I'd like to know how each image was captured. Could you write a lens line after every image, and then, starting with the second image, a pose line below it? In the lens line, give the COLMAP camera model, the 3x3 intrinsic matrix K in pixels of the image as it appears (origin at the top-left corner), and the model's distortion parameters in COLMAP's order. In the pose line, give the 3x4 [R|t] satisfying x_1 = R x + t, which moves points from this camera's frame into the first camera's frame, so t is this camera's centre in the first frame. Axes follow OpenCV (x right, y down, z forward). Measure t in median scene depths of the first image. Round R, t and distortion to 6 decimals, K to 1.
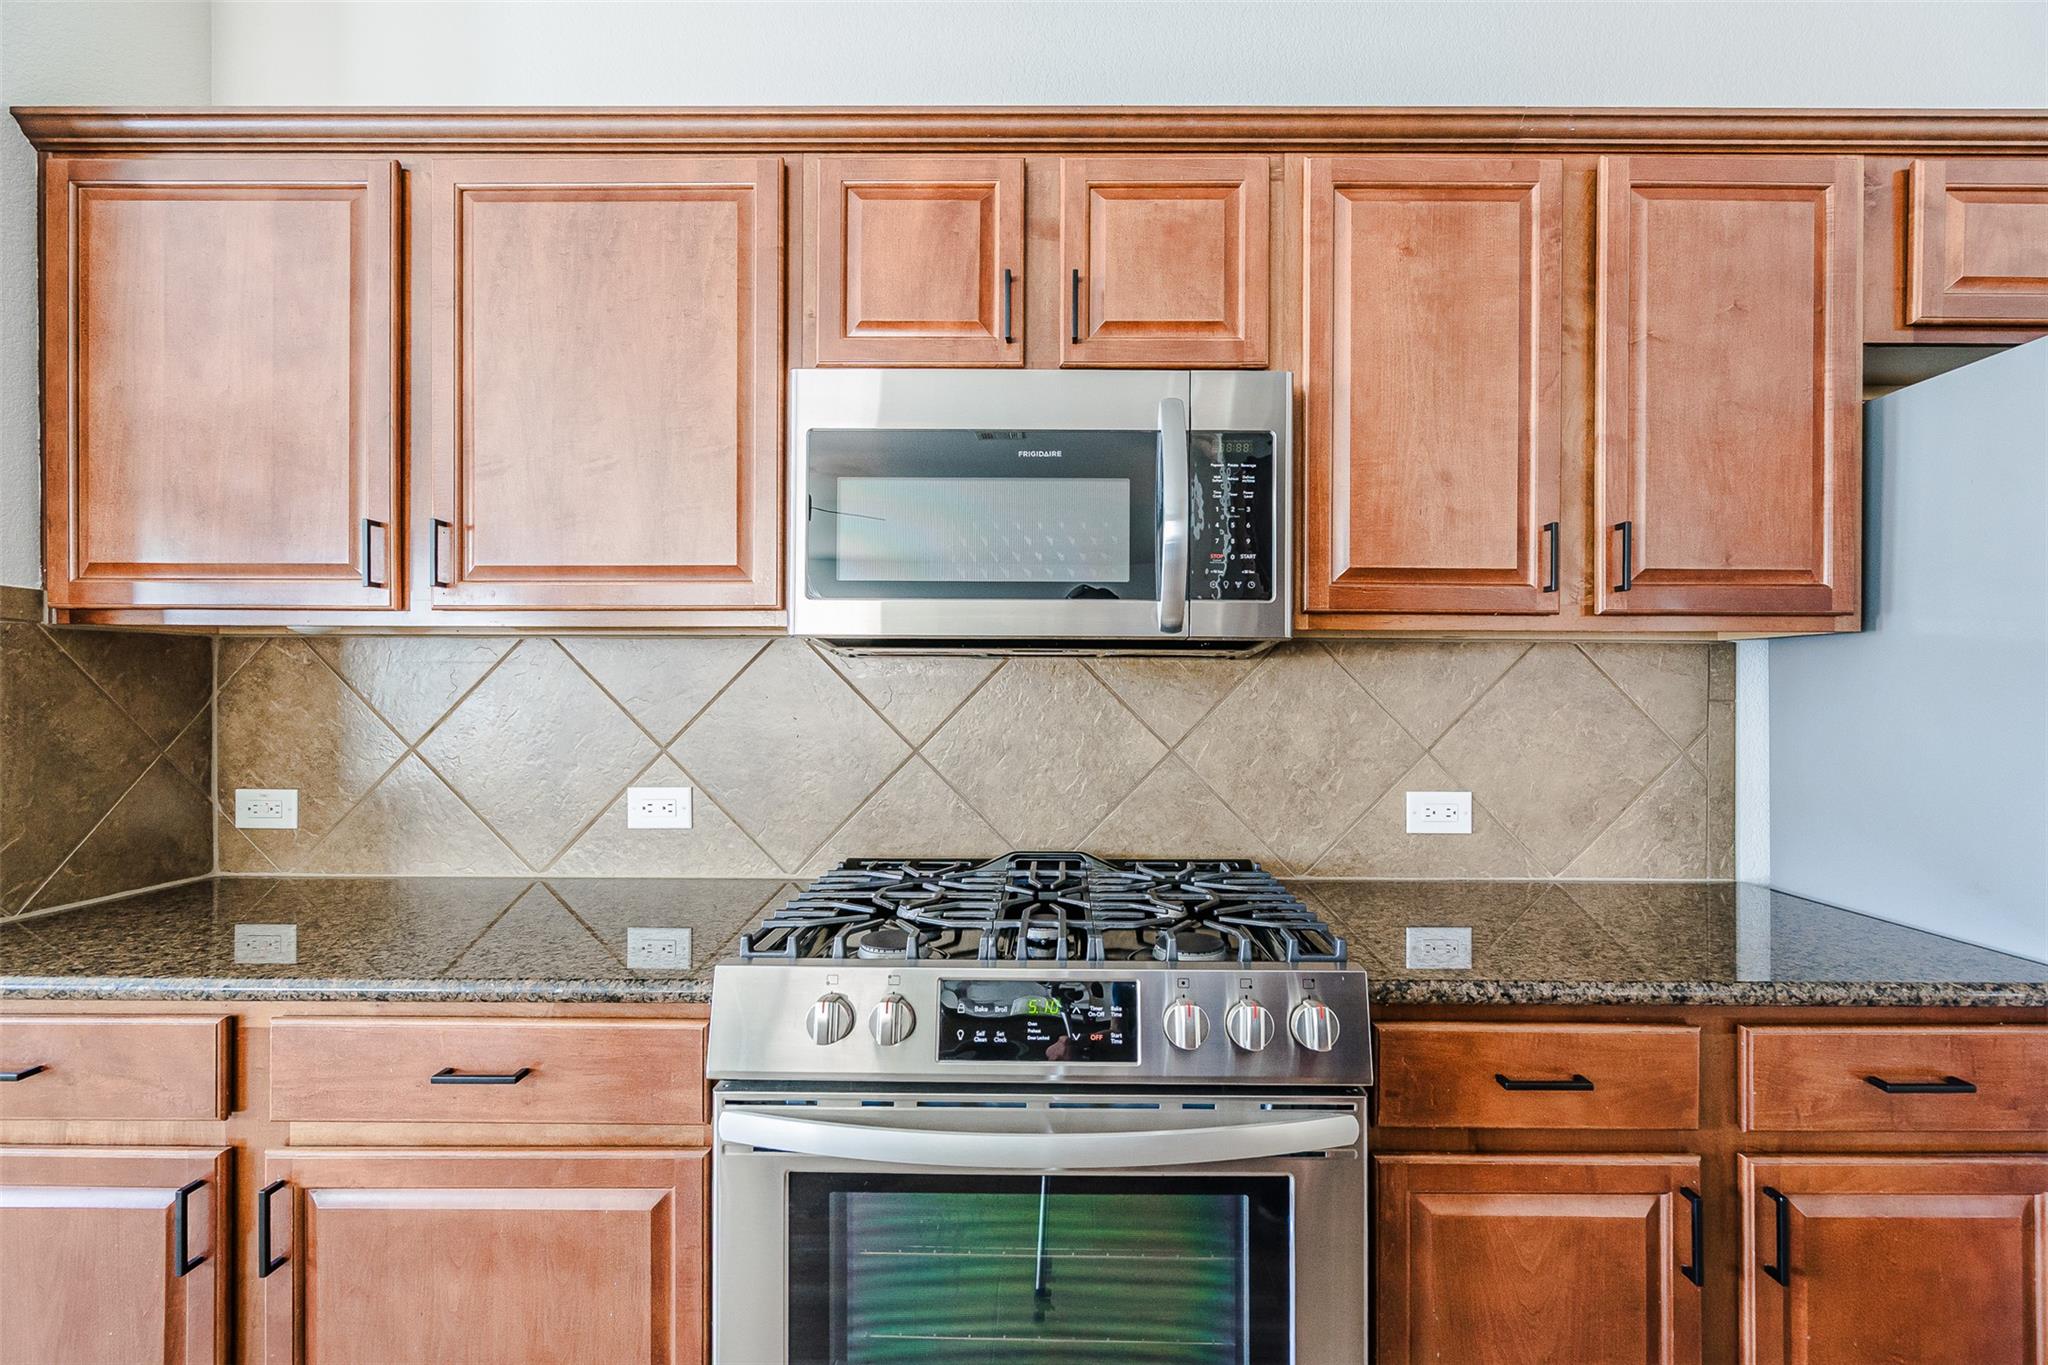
lens RADIAL K [[940.5, 0, 1017.9], [0, 940.5, 684.1], [0, 0, 1]] dist [-0.005489, 0.001352]
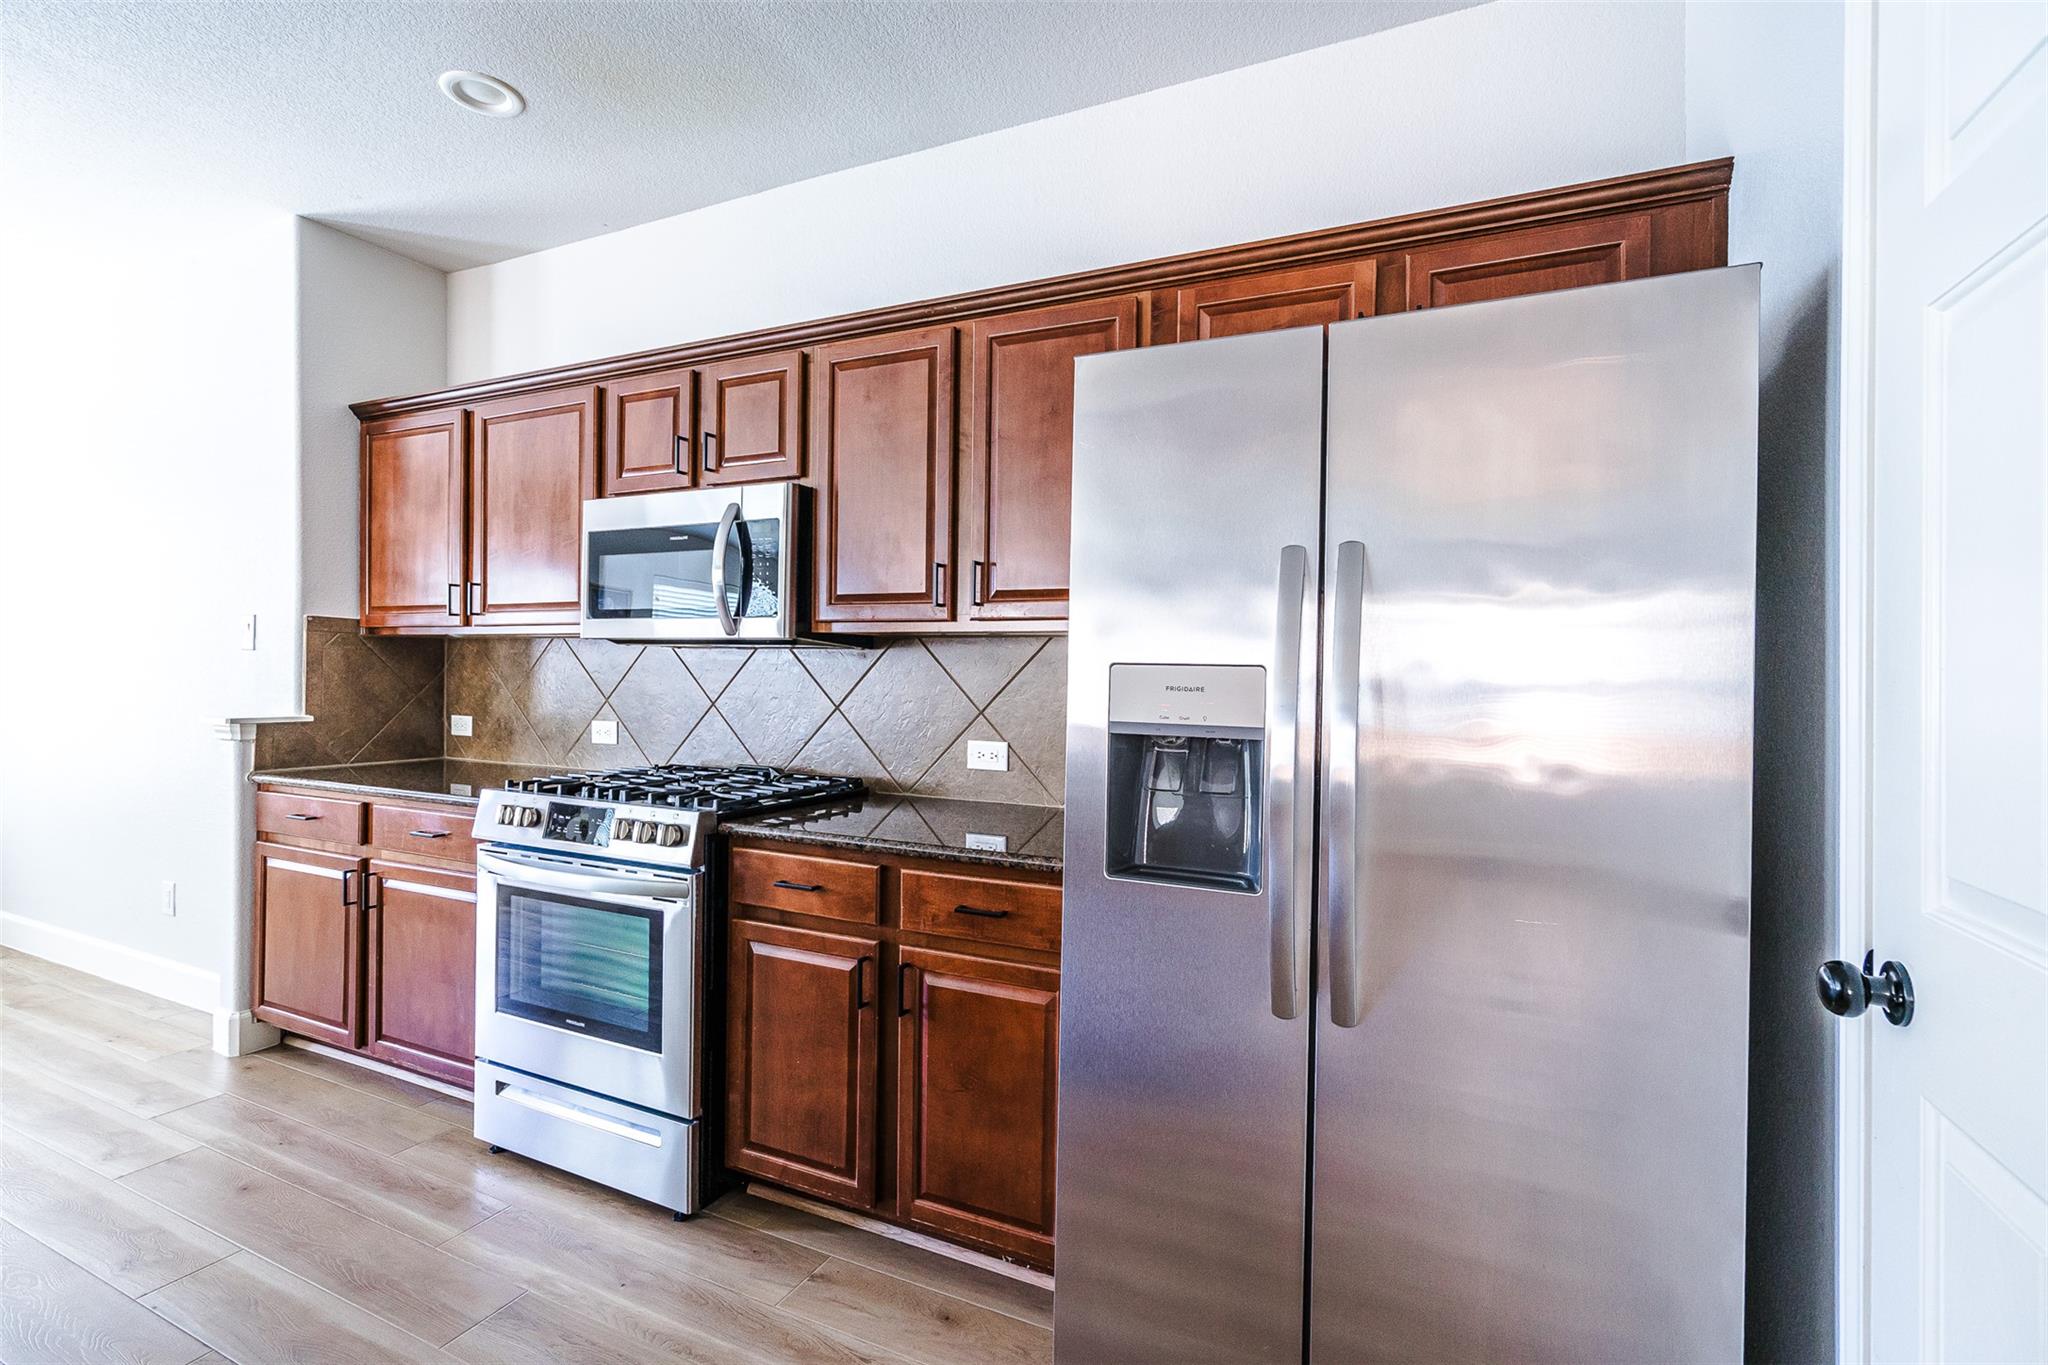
lens RADIAL K [[940.5, 0, 1030.4], [0, 940.5, 674.8], [0, 0, 1]] dist [-0.005489, 0.001352]
pose [[0.907000, 0.010577, -0.420998, 1.355087], [-0.008980, 0.999943, 0.005776, 0.003972], [0.421035, -0.001458, 0.907043, -0.352481]]
